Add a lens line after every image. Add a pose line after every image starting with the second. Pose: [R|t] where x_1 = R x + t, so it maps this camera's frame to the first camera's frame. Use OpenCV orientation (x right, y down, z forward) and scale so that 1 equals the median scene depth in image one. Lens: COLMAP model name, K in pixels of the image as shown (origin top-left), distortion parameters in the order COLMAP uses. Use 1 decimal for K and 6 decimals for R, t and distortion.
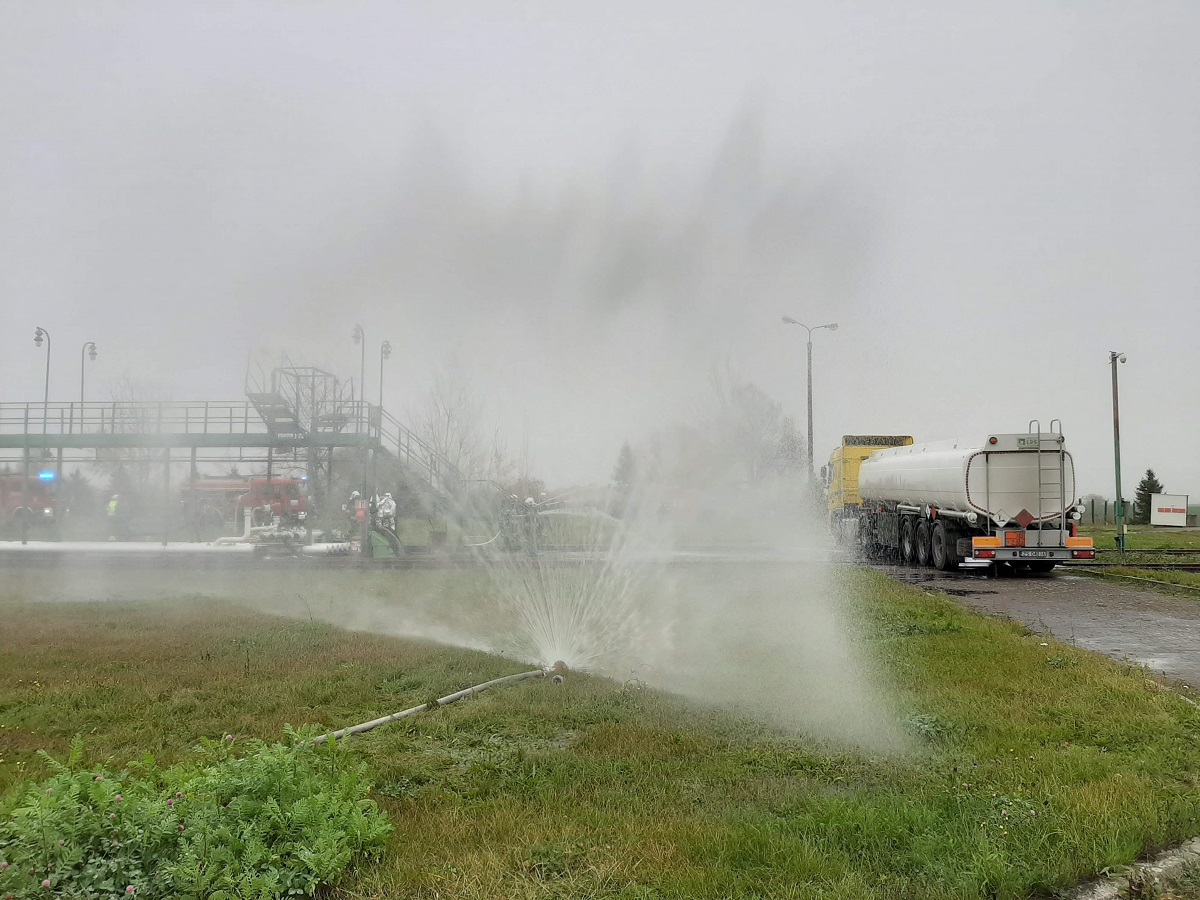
lens RADIAL K [[890.9, 0, 600.0], [0, 890.9, 450.0], [0, 0, 1]] dist [0.084910, -0.000052]
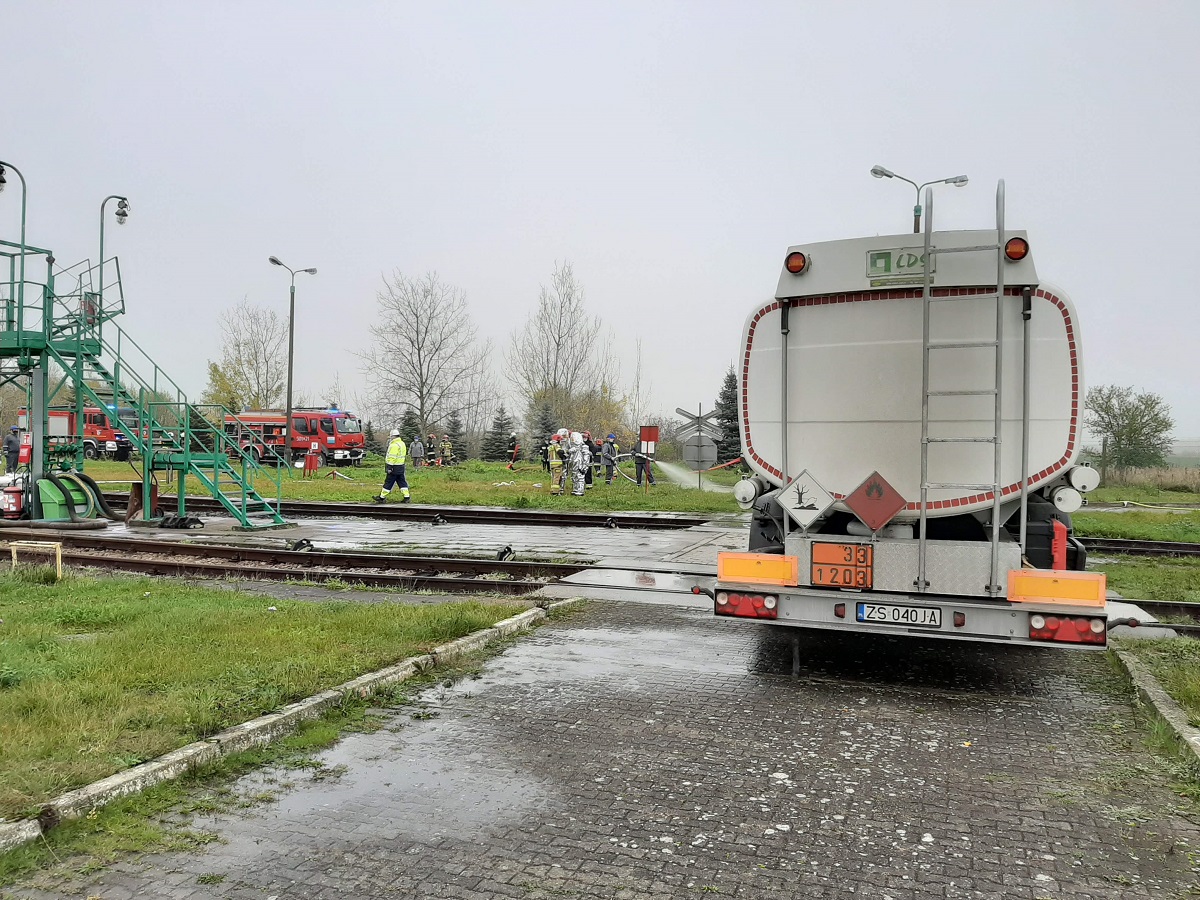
lens RADIAL K [[890.9, 0, 600.0], [0, 890.9, 450.0], [0, 0, 1]] dist [0.084910, -0.000052]
pose [[0.959159, 0.018462, -0.282266, 0.460178], [-0.000630, 0.998005, 0.063138, 0.036642], [0.282868, -0.060381, 0.957256, 0.665749]]
